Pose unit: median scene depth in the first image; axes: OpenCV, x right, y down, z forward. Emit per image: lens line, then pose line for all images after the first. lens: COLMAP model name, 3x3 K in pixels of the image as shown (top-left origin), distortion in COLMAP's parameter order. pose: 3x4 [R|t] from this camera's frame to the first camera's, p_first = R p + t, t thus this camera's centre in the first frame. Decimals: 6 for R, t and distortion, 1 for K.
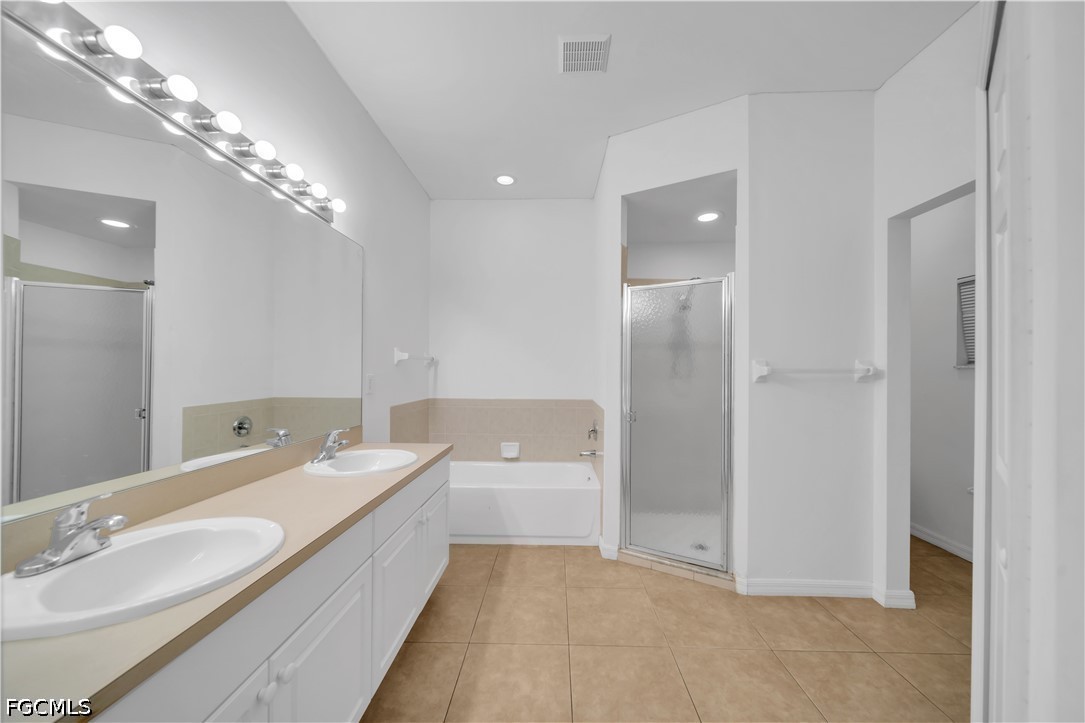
lens RADIAL K [[374.5, 0, 546.4], [0, 374.5, 368.6], [0, 0, 1]] dist [0.000843, -0.001572]
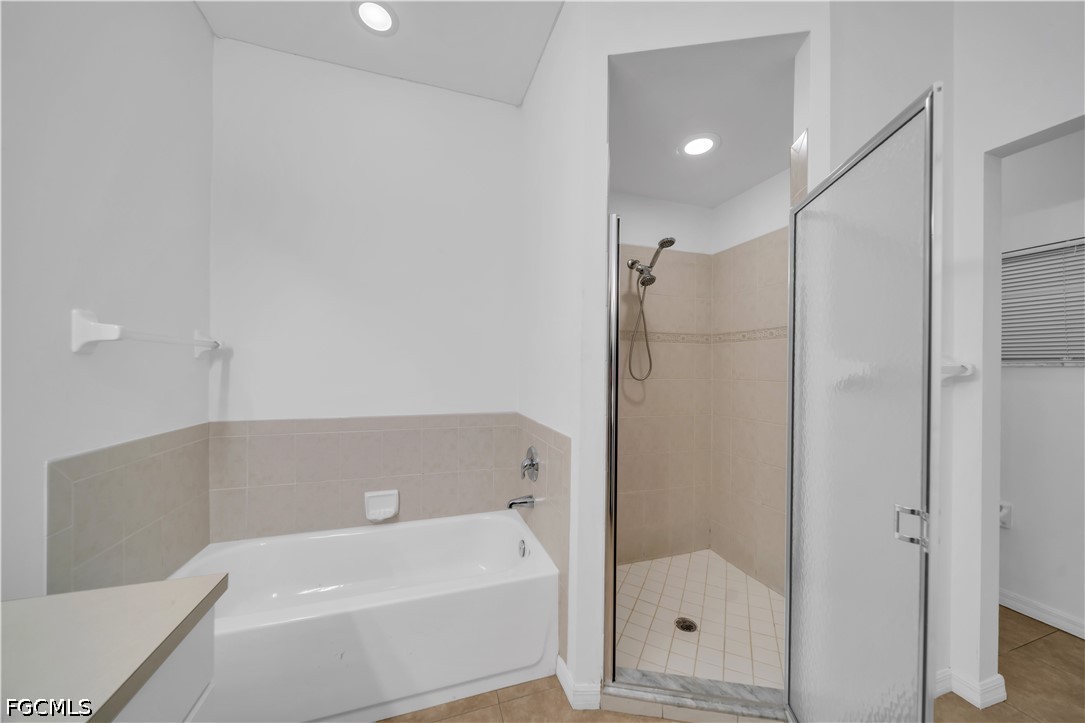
lens RADIAL K [[374.5, 0, 546.4], [0, 374.5, 368.6], [0, 0, 1]] dist [0.000843, -0.001572]
pose [[0.939695, 0.001527, 0.342011, -0.069108], [-0.003890, 0.999973, 0.006224, 0.001960], [-0.341992, -0.007179, 0.939675, 0.454175]]
